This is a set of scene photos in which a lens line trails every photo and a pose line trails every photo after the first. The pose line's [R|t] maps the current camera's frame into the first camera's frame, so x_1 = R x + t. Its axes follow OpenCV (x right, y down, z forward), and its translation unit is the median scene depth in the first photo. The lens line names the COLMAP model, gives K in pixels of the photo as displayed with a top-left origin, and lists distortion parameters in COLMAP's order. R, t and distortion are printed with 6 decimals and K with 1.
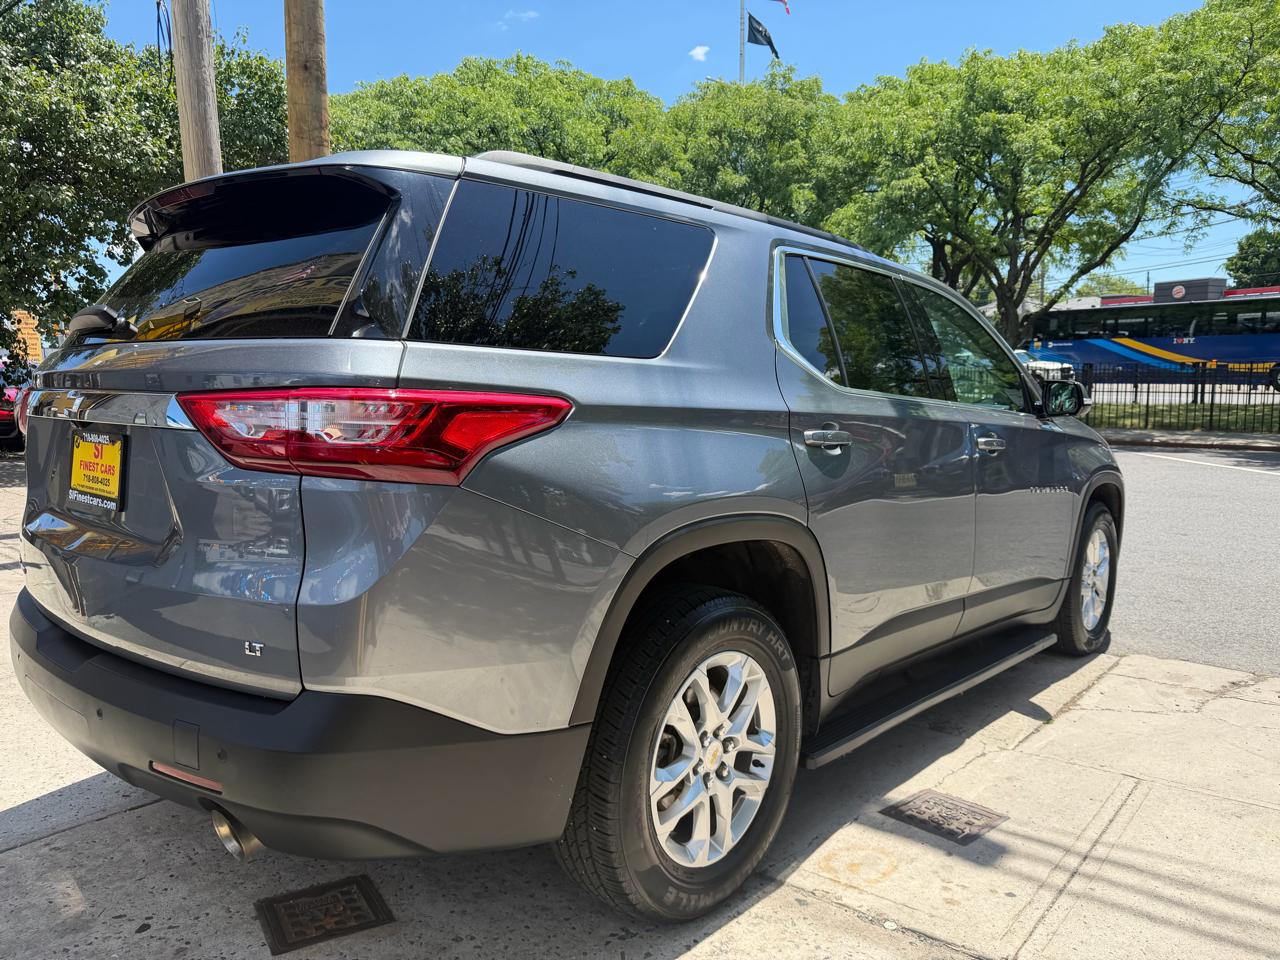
lens RADIAL K [[946.1, 0, 641.7], [0, 946.1, 460.2], [0, 0, 1]] dist [-0.006038, -0.001486]
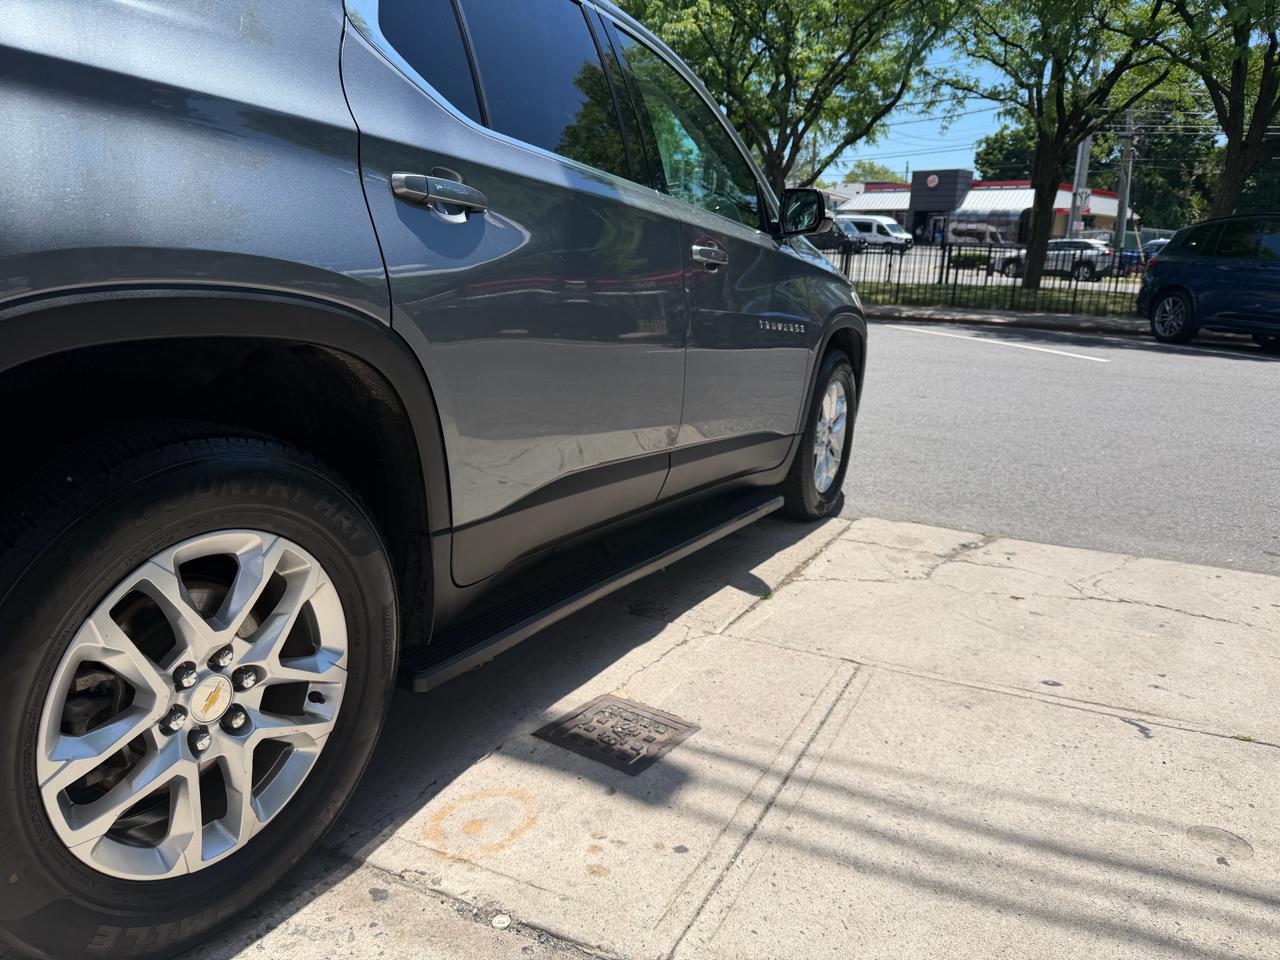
lens RADIAL K [[915.8, 0, 655.1], [0, 915.8, 494.2], [0, 0, 1]] dist [0.171638, -0.386487]
pose [[0.970878, -0.022268, 0.238538, 0.186712], [-0.017252, 0.986588, 0.162314, 0.070658], [-0.238954, -0.161702, 0.957472, 0.330802]]
